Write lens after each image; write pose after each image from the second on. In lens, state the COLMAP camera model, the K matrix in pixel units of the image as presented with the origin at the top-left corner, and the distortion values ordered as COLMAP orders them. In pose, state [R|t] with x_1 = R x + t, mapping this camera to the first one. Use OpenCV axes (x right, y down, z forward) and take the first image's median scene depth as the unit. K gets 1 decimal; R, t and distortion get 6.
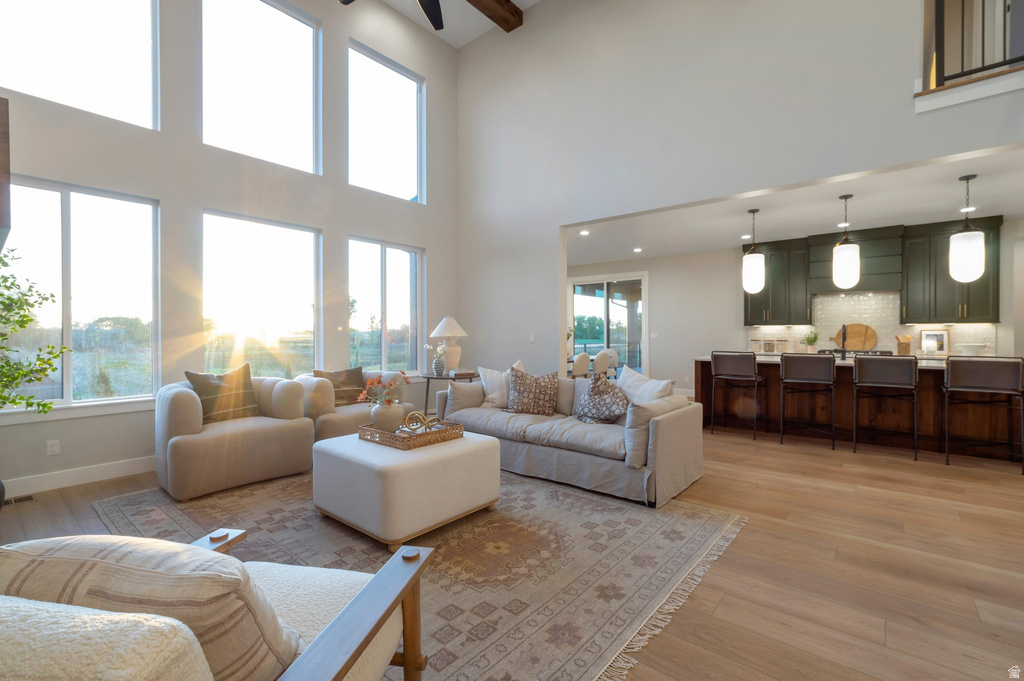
lens RADIAL K [[453.2, 0, 513.8], [0, 453.2, 337.5], [0, 0, 1]] dist [-0.001945, -0.000133]
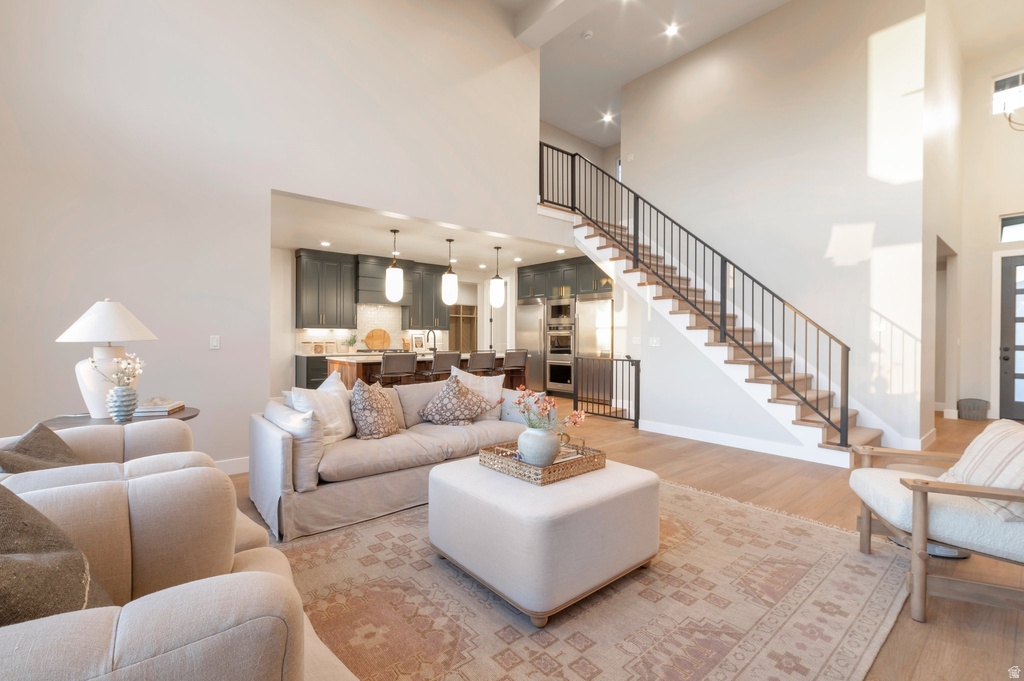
lens RADIAL K [[453.2, 0, 513.8], [0, 453.2, 337.5], [0, 0, 1]] dist [-0.001945, -0.000133]
pose [[0.175215, 0.000396, 0.984530, -0.528555], [0.004032, 0.999991, -0.001120, -0.003132], [-0.984522, 0.004166, 0.175212, 0.466762]]
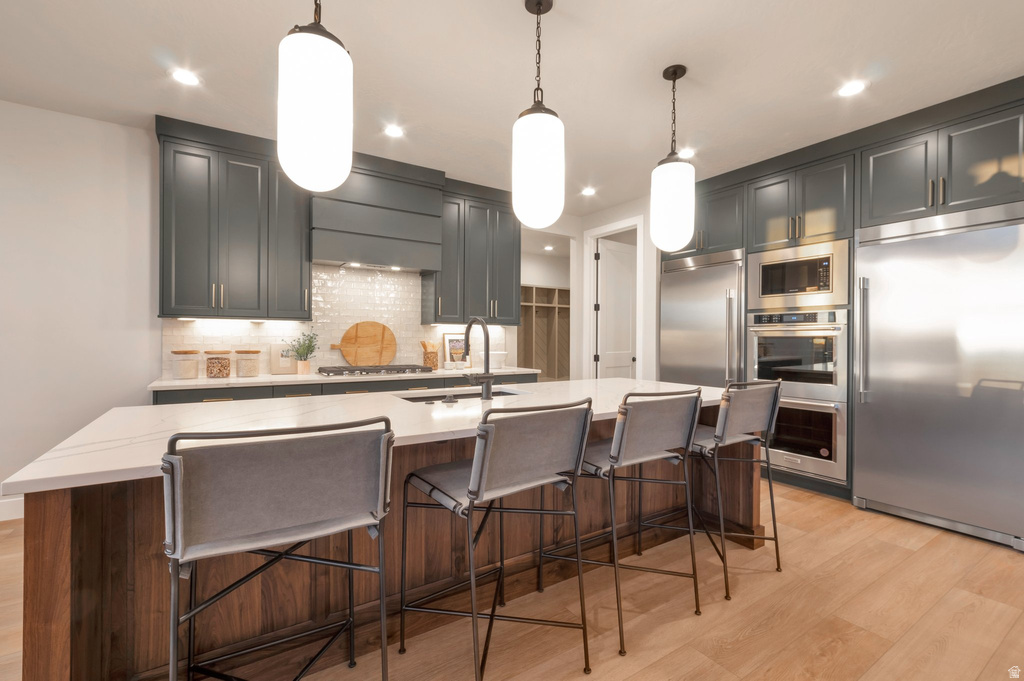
lens RADIAL K [[453.2, 0, 513.8], [0, 453.2, 337.5], [0, 0, 1]] dist [-0.001945, -0.000133]
pose [[0.296075, 0.005211, 0.955151, 0.285111], [0.002479, 0.999978, -0.006224, -0.005991], [-0.955162, 0.004211, 0.296055, 0.758961]]
